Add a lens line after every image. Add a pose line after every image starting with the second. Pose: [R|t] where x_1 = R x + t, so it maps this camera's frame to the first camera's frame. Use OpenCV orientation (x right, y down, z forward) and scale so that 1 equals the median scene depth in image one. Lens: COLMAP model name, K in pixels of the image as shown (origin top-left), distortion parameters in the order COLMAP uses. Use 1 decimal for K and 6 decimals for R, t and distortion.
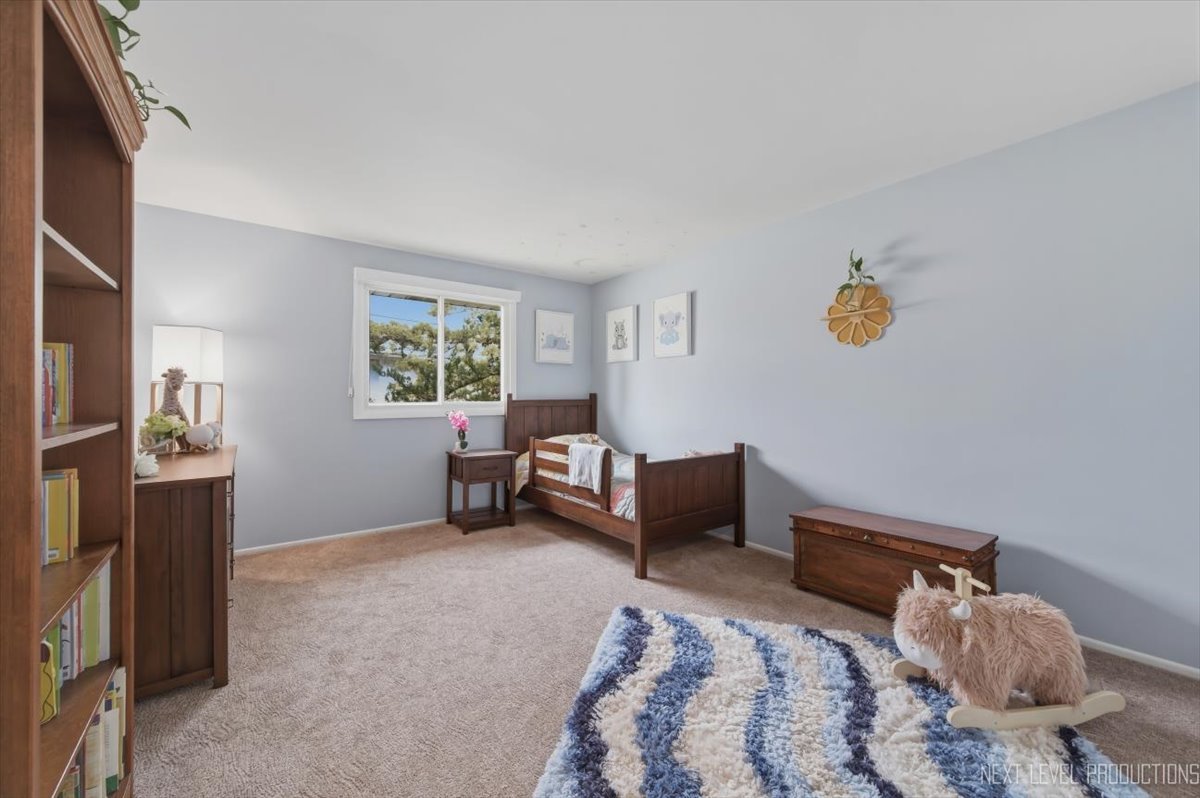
lens RADIAL K [[465.4, 0, 602.0], [0, 465.4, 391.6], [0, 0, 1]] dist [0.002773, -0.000054]
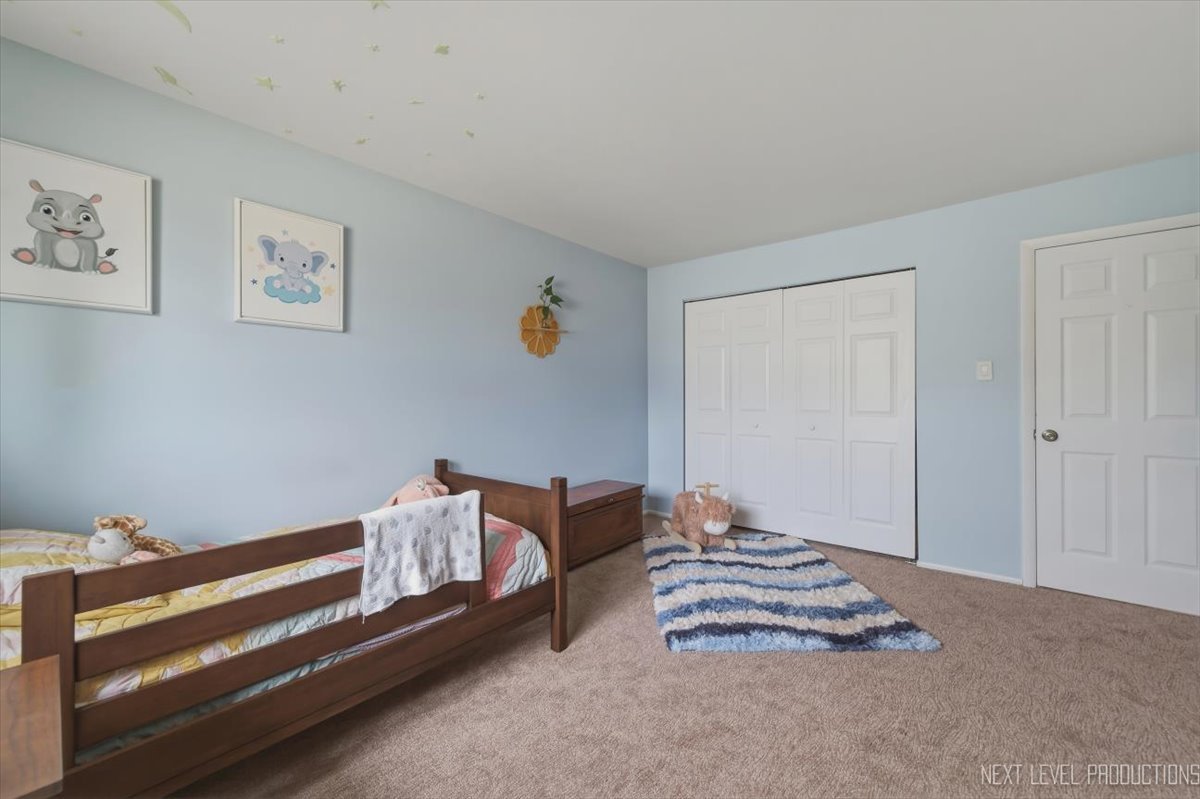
lens RADIAL K [[465.4, 0, 602.0], [0, 465.4, 392.1], [0, 0, 1]] dist [0.002773, -0.000054]
pose [[-0.224438, 0.008458, 0.974452, -0.558474], [-0.007819, 0.999915, -0.010480, 0.004519], [-0.974457, -0.009971, -0.224353, 0.953019]]
